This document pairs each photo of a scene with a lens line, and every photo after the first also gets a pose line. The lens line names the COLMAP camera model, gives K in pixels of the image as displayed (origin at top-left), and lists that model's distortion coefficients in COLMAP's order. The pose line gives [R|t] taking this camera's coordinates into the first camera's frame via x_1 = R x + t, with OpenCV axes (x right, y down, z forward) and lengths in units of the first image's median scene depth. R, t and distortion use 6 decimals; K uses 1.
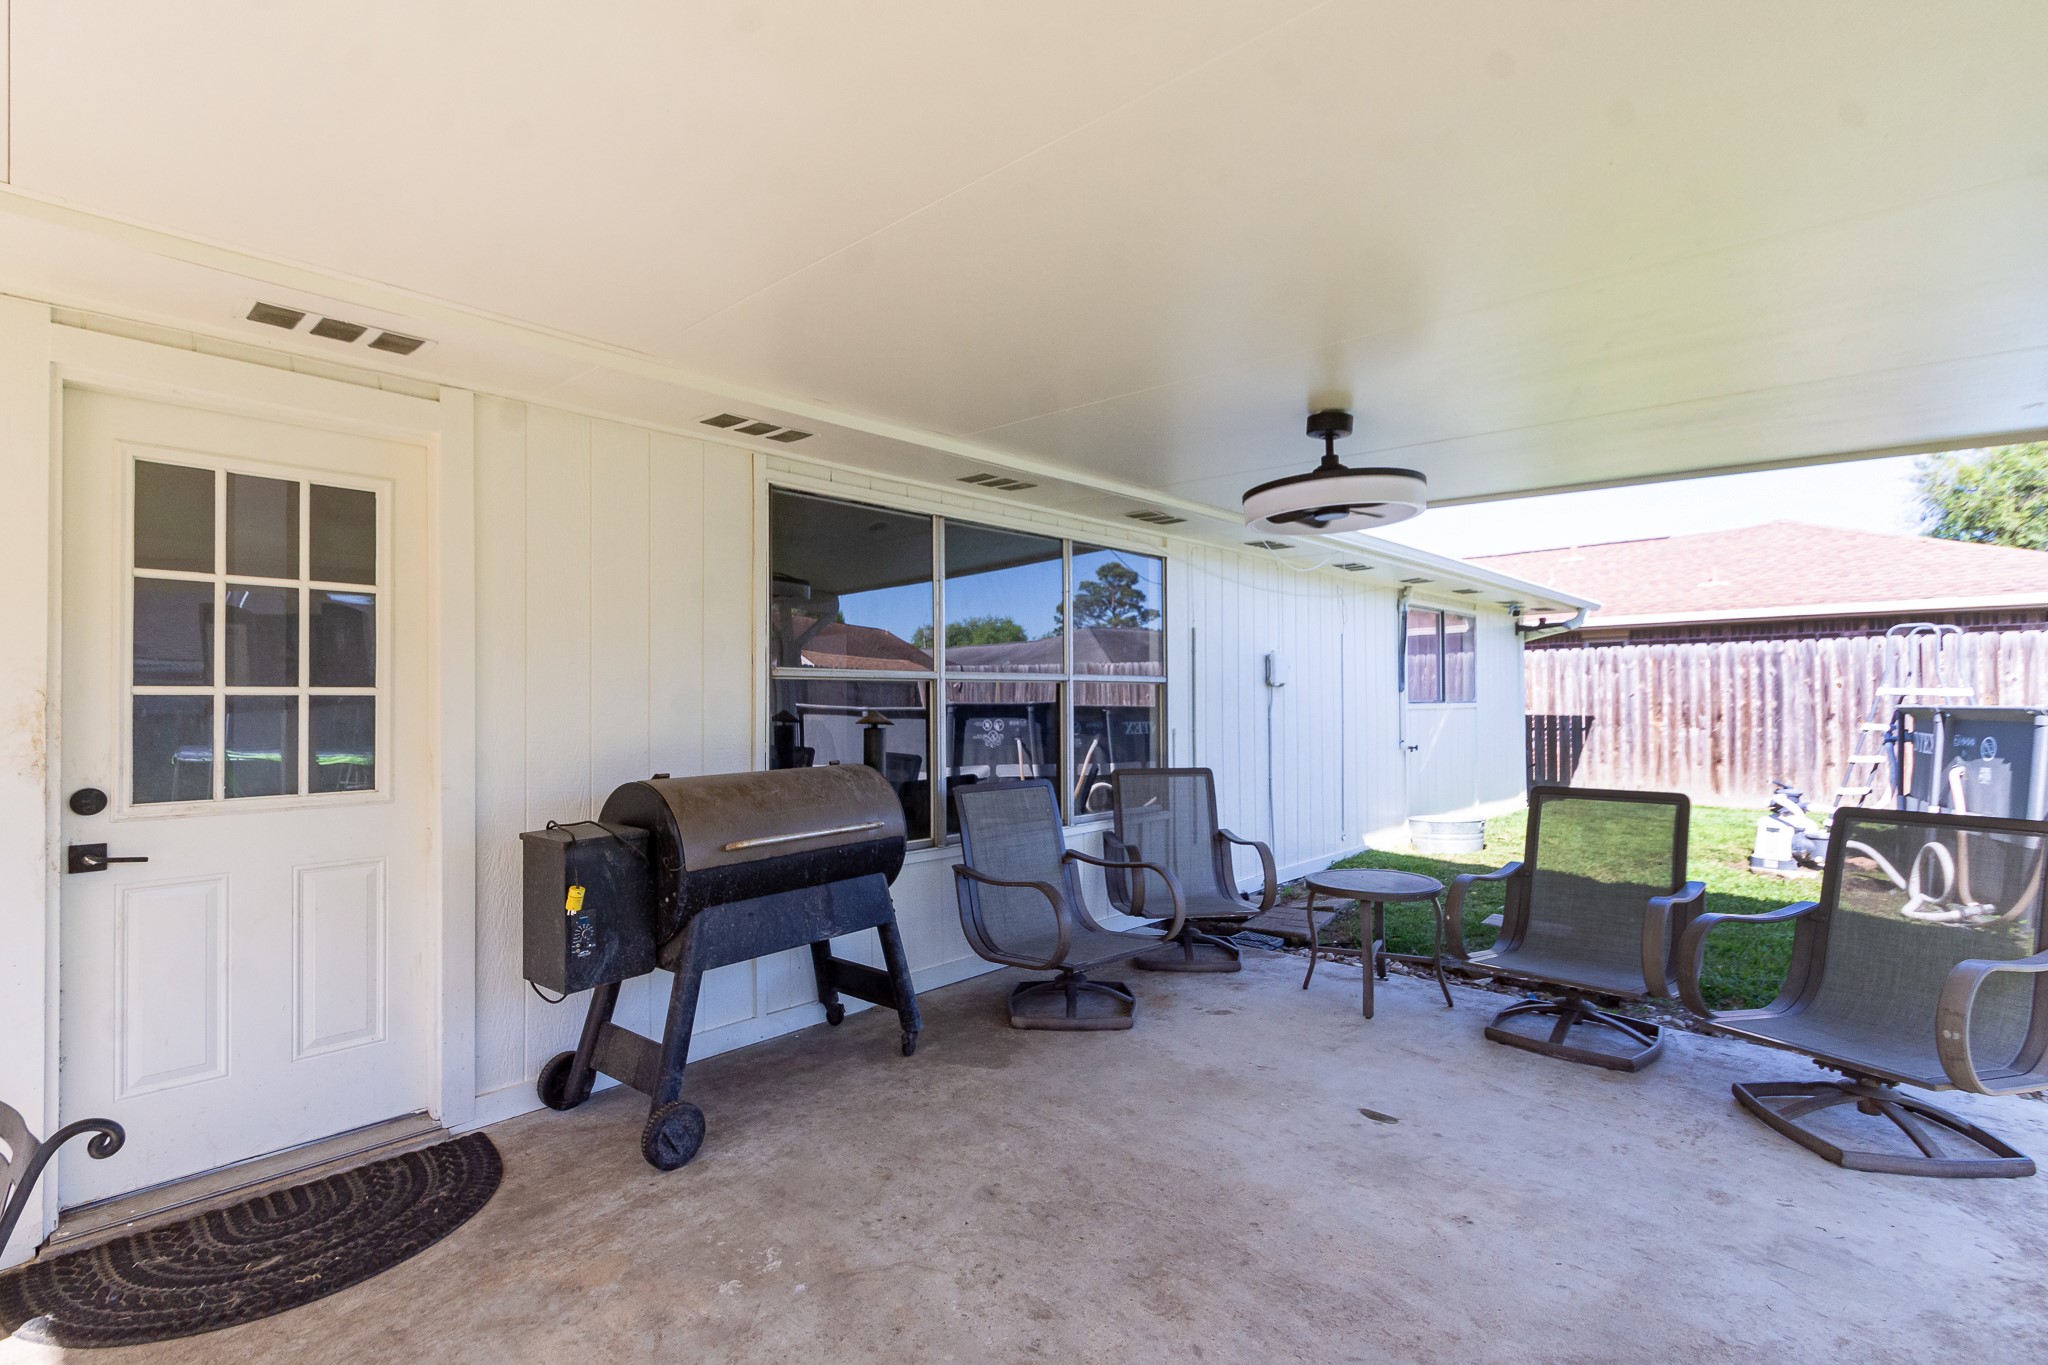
lens RADIAL K [[924.2, 0, 1025.2], [0, 924.2, 694.4], [0, 0, 1]] dist [0.006681, -0.001881]
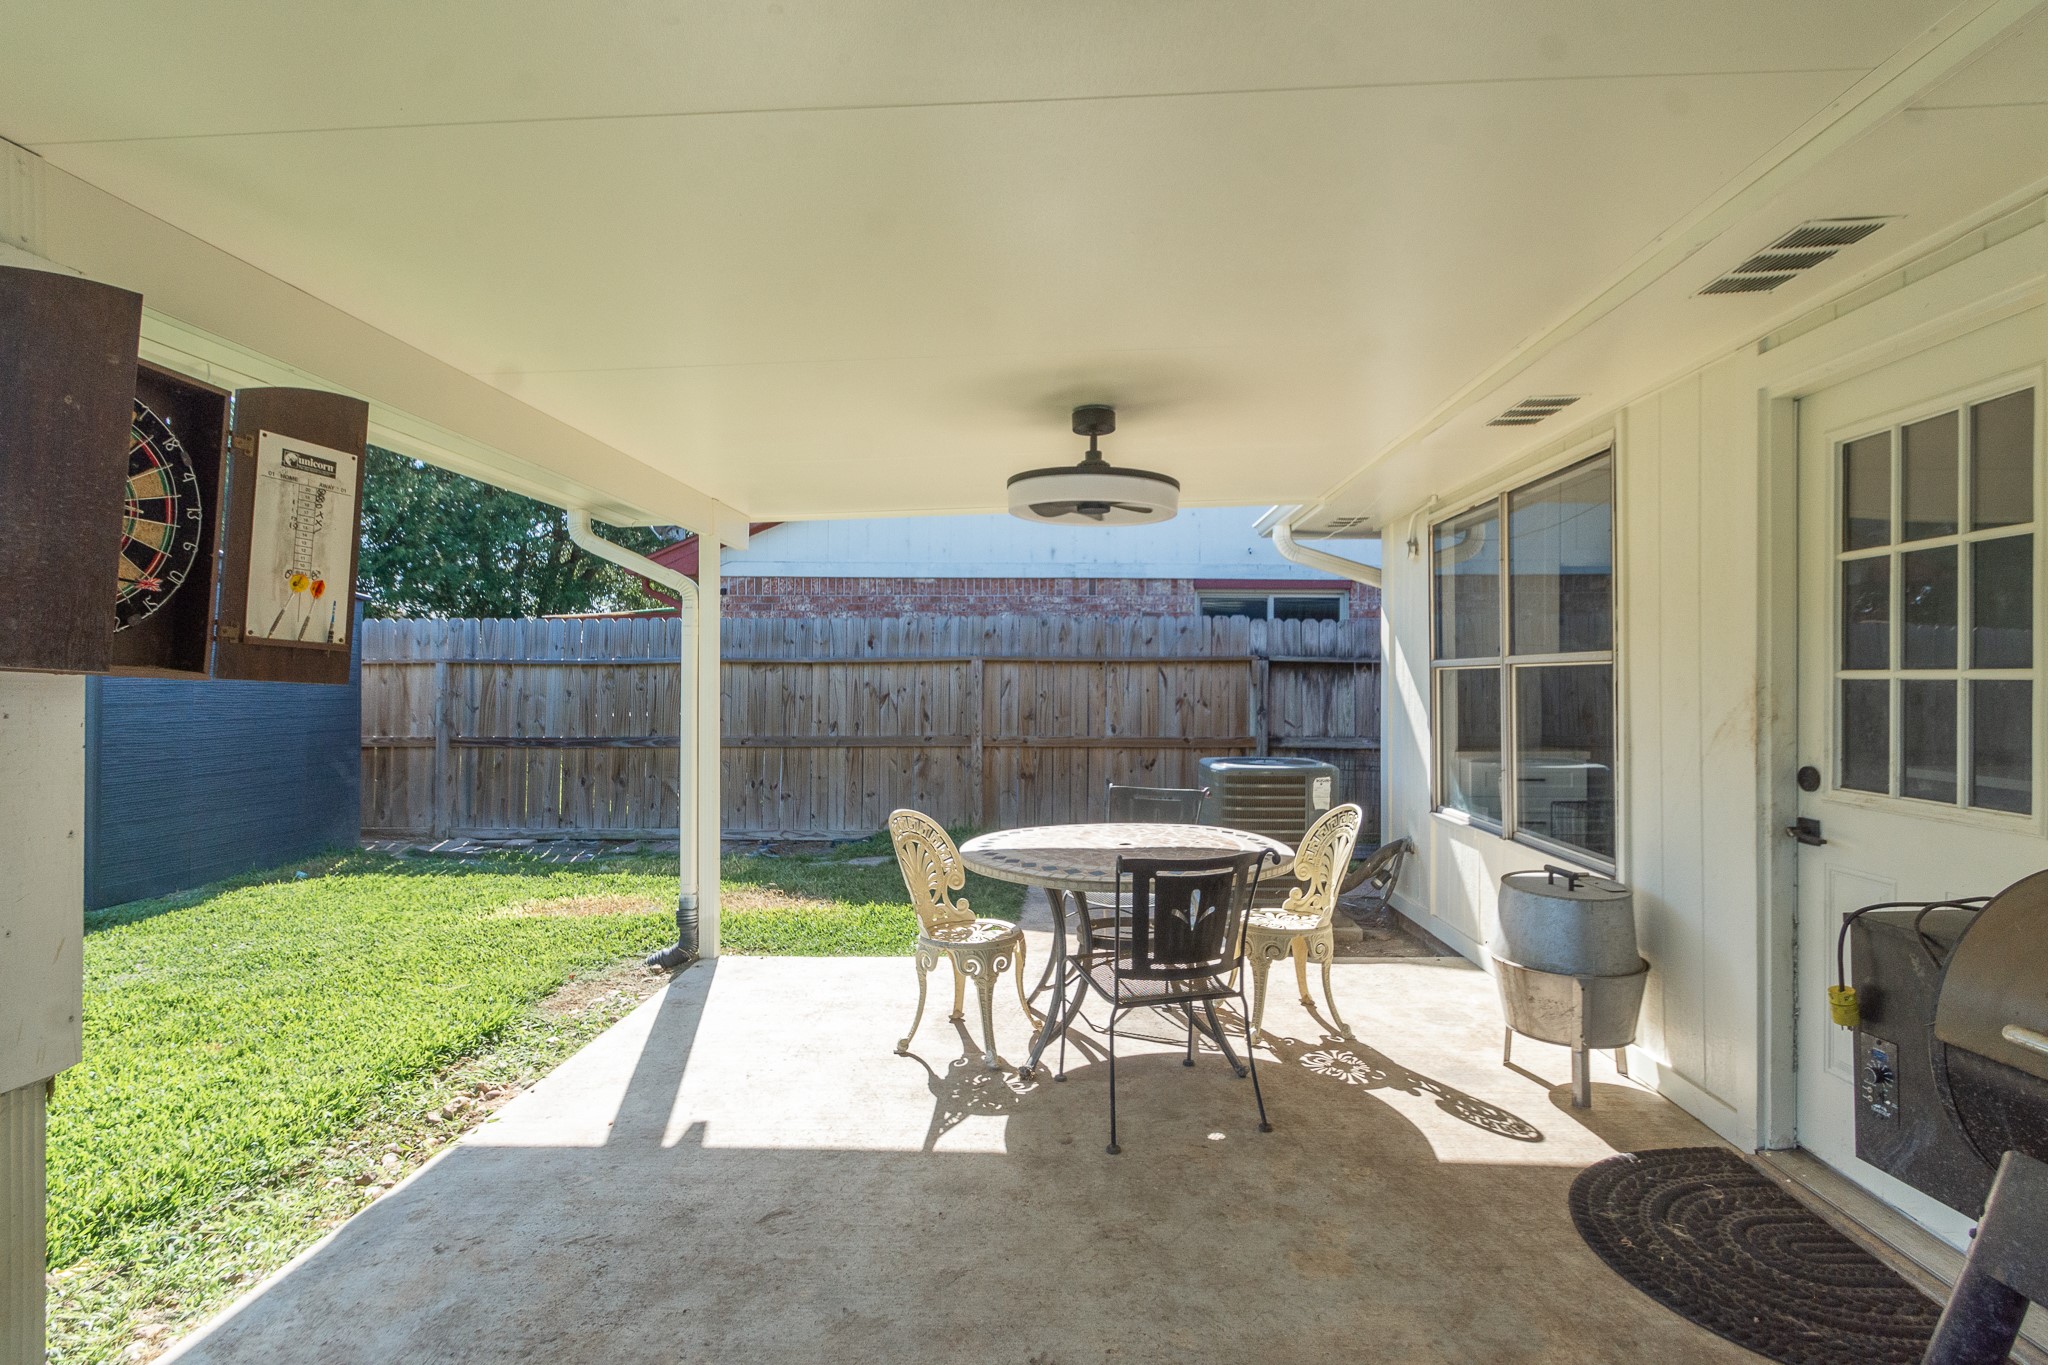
lens RADIAL K [[1006.8, 0, 1022.4], [0, 1006.8, 670.9], [0, 0, 1]] dist [0.000759, 0.000001]
pose [[-0.761469, 0.001695, -0.648199, 0.413672], [0.008093, 0.999944, -0.006892, -0.007861], [0.648151, -0.010494, -0.761440, 1.247087]]
